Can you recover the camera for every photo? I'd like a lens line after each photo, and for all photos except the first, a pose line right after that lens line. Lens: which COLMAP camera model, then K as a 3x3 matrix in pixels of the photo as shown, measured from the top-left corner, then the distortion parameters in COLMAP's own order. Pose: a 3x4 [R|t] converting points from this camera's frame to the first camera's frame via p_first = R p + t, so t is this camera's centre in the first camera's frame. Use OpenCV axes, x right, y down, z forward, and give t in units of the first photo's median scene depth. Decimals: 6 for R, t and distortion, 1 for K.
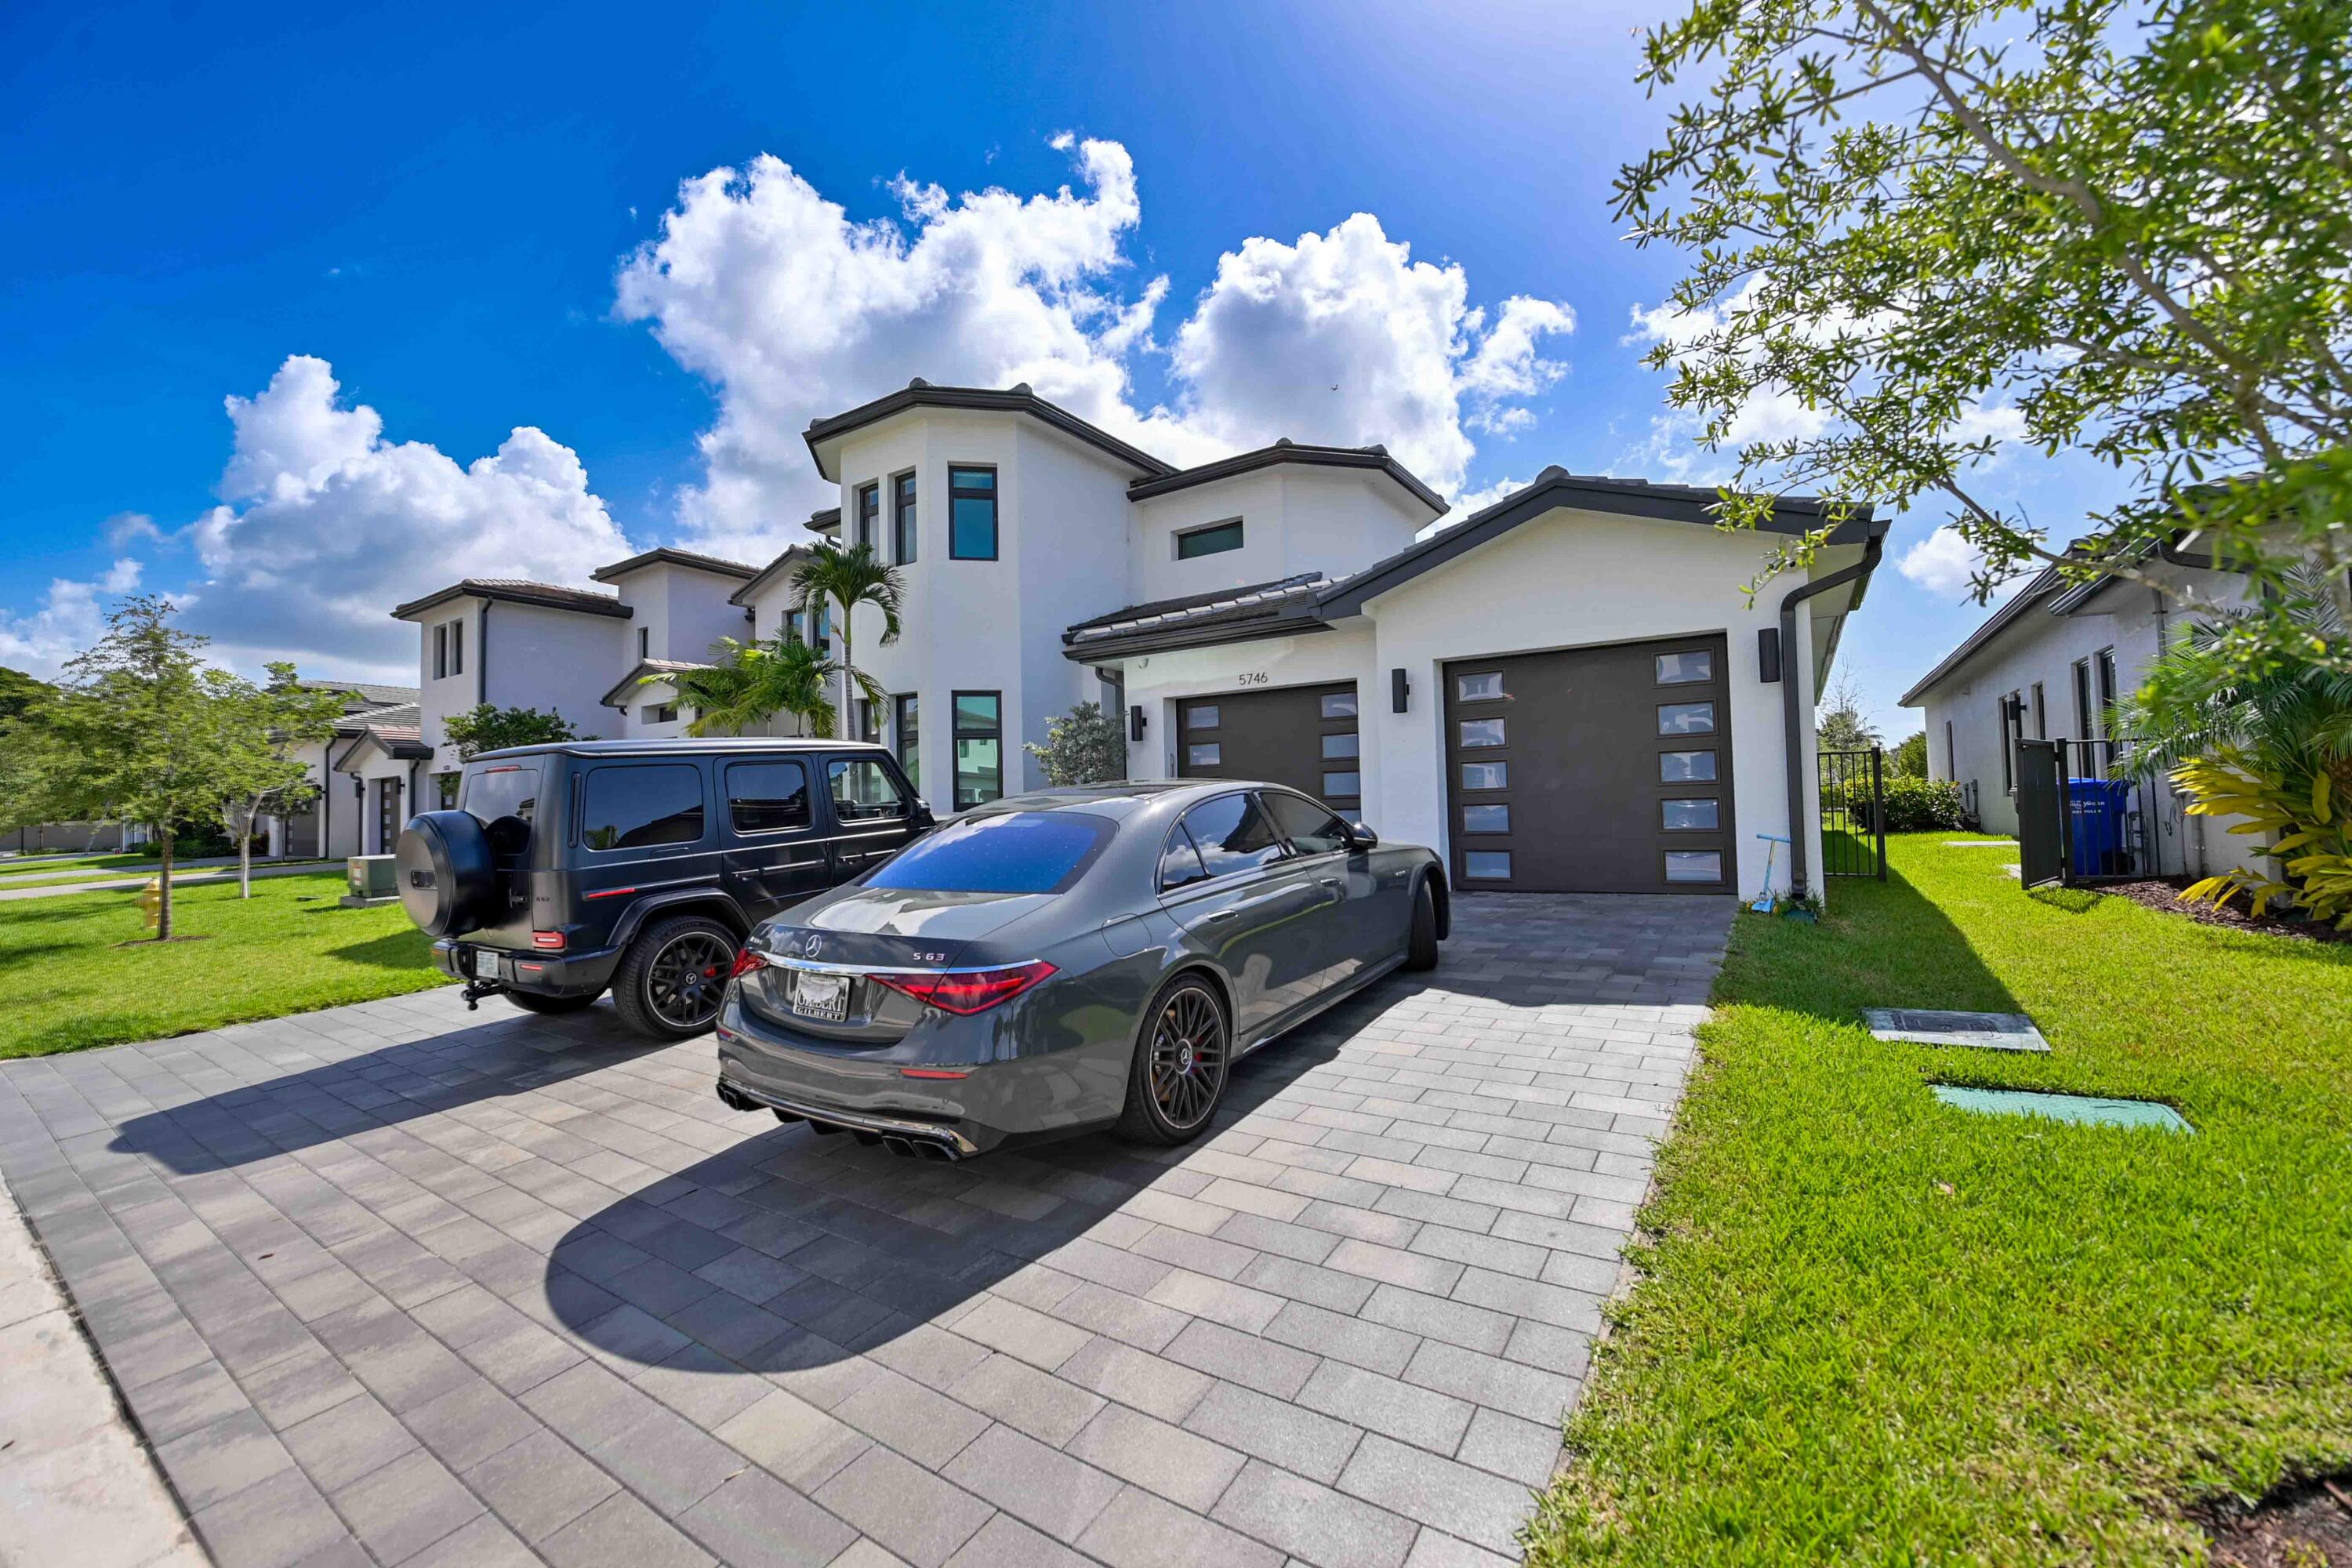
lens RADIAL K [[924.3, 0, 1205.1], [0, 924.3, 779.2], [0, 0, 1]] dist [-0.000304, -0.000037]
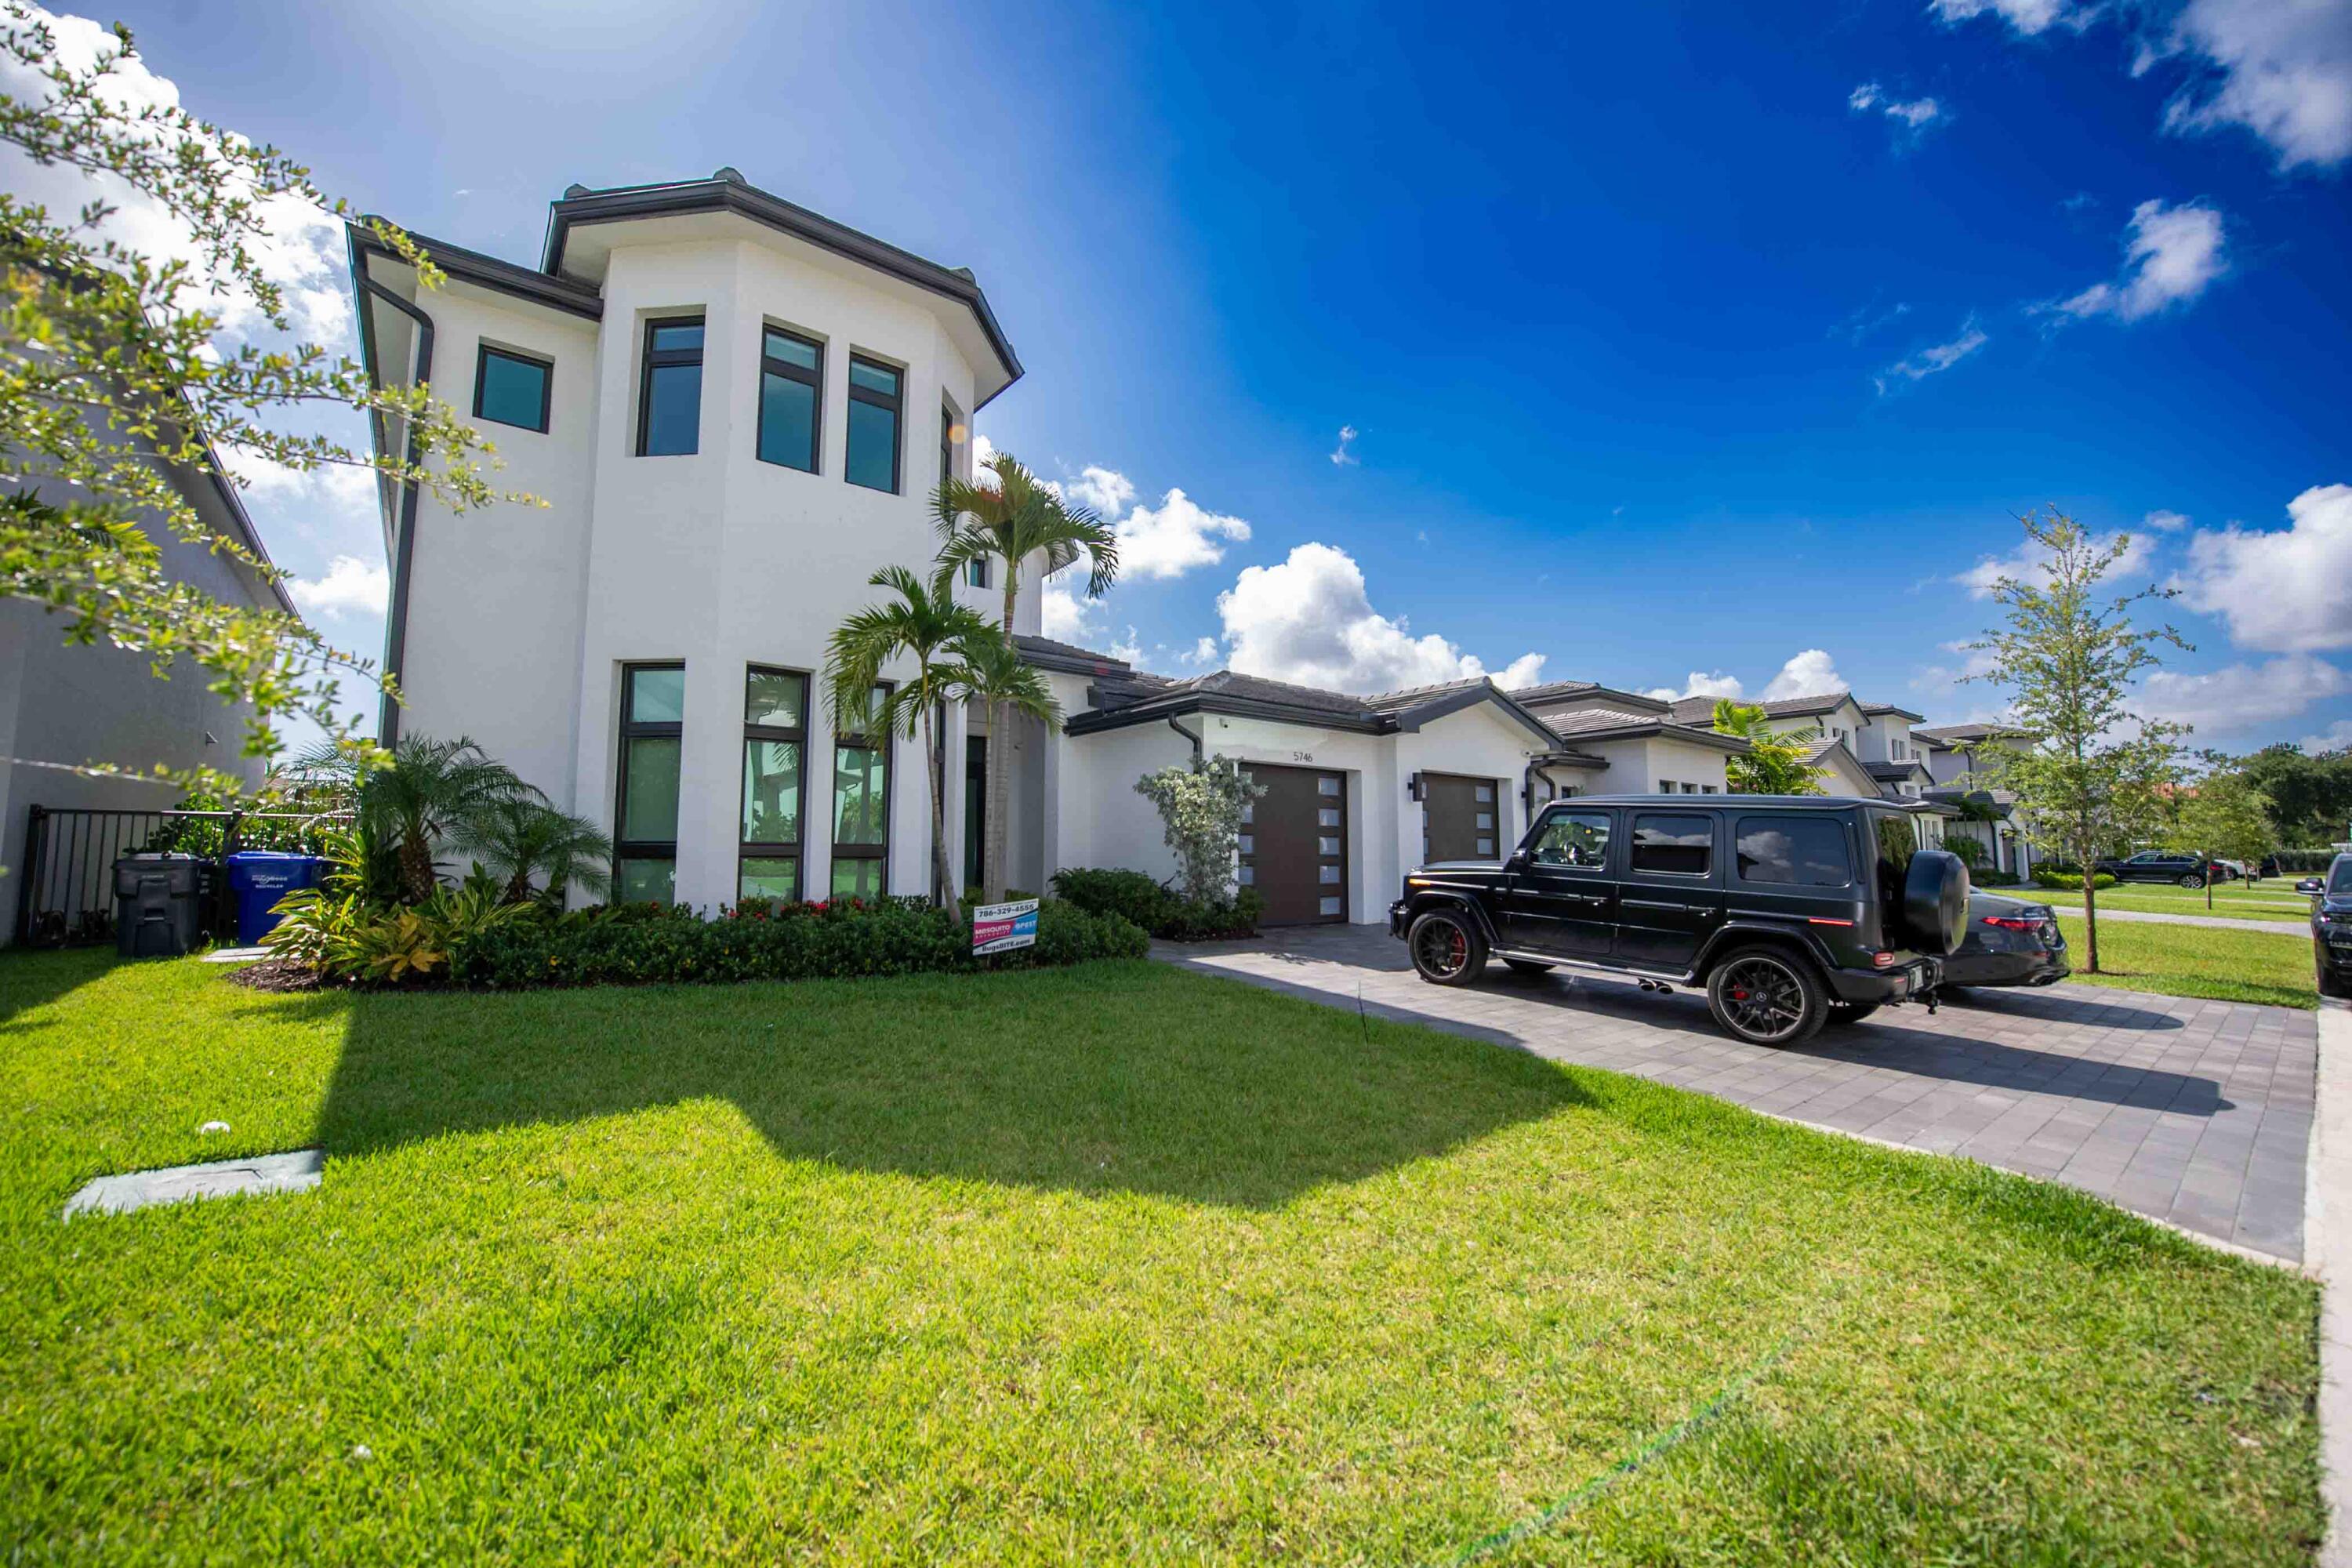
lens RADIAL K [[924.3, 0, 1205.1], [0, 924.3, 779.2], [0, 0, 1]] dist [-0.000304, -0.000037]
pose [[0.297889, 0.105061, 0.948801, -1.091529], [-0.035598, 0.994456, -0.098940, 0.042386], [-0.953936, -0.004302, 0.299978, 0.738301]]
